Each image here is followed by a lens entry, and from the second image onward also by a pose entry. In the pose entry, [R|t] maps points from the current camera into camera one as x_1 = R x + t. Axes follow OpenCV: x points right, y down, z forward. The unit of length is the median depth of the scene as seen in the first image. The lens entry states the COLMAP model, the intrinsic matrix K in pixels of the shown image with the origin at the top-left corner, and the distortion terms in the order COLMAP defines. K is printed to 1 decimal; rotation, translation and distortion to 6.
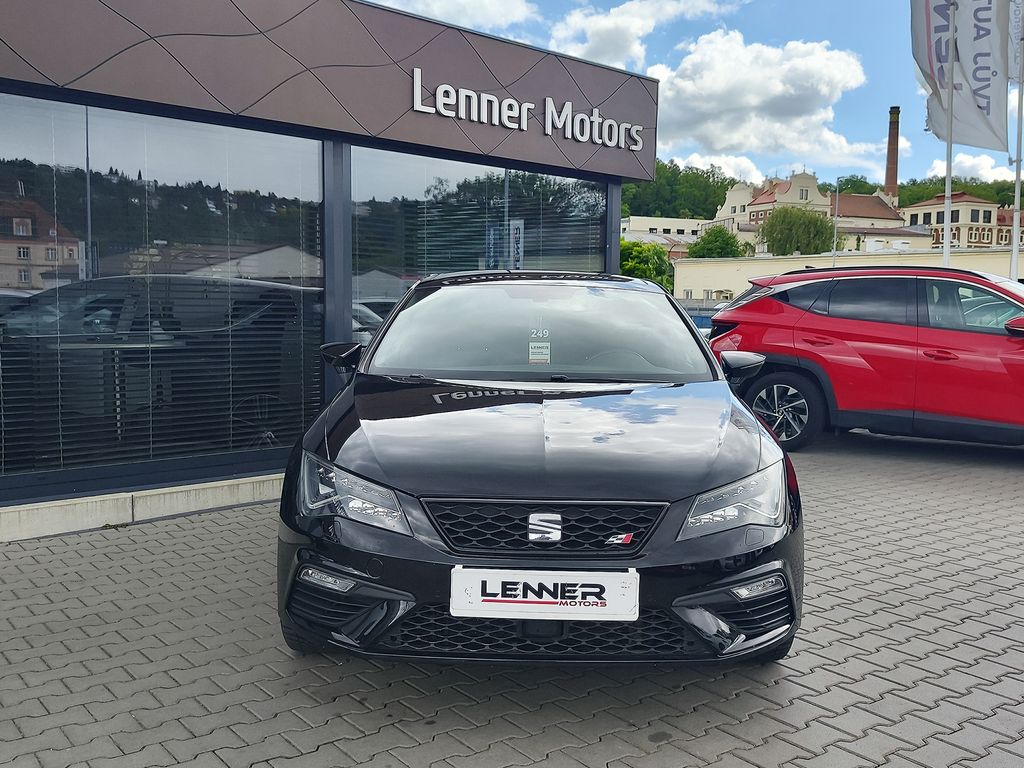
lens RADIAL K [[1017.4, 0, 506.8], [0, 1017.4, 389.5], [0, 0, 1]] dist [0.026948, 0.000000]
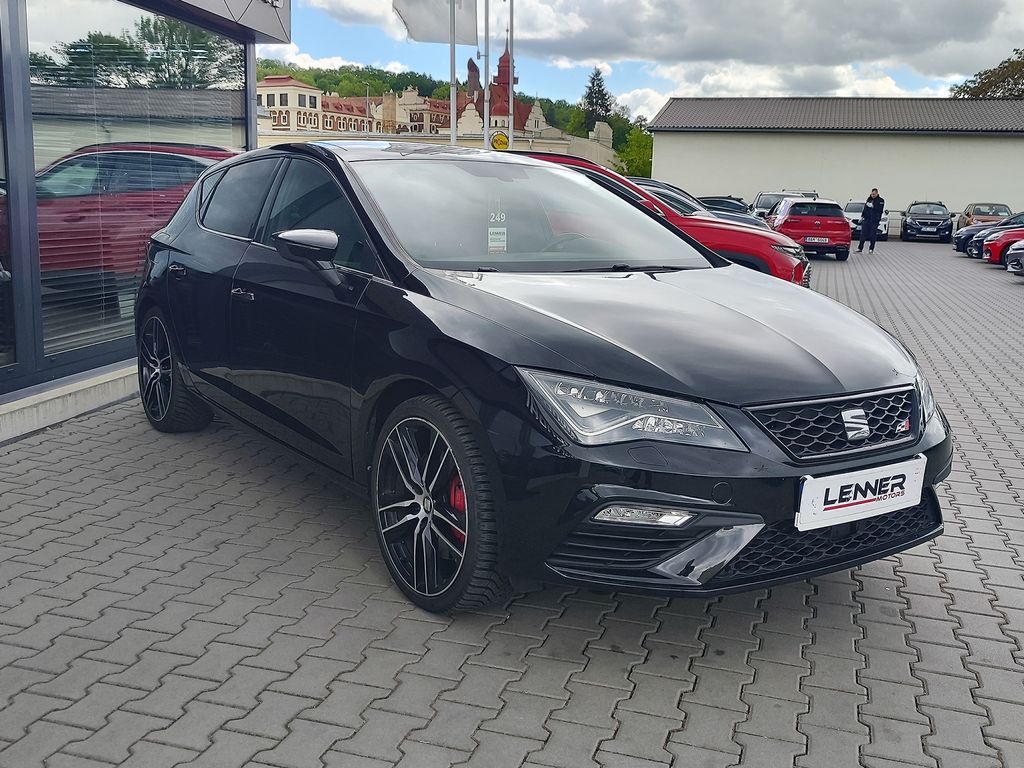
lens RADIAL K [[1017.4, 0, 507.1], [0, 1017.4, 378.8], [0, 0, 1]] dist [0.026948, 0.000000]
pose [[0.816771, -0.093808, 0.569285, -0.769269], [0.033463, 0.992735, 0.115575, -0.028373], [-0.575991, -0.075348, 0.813976, 0.411988]]
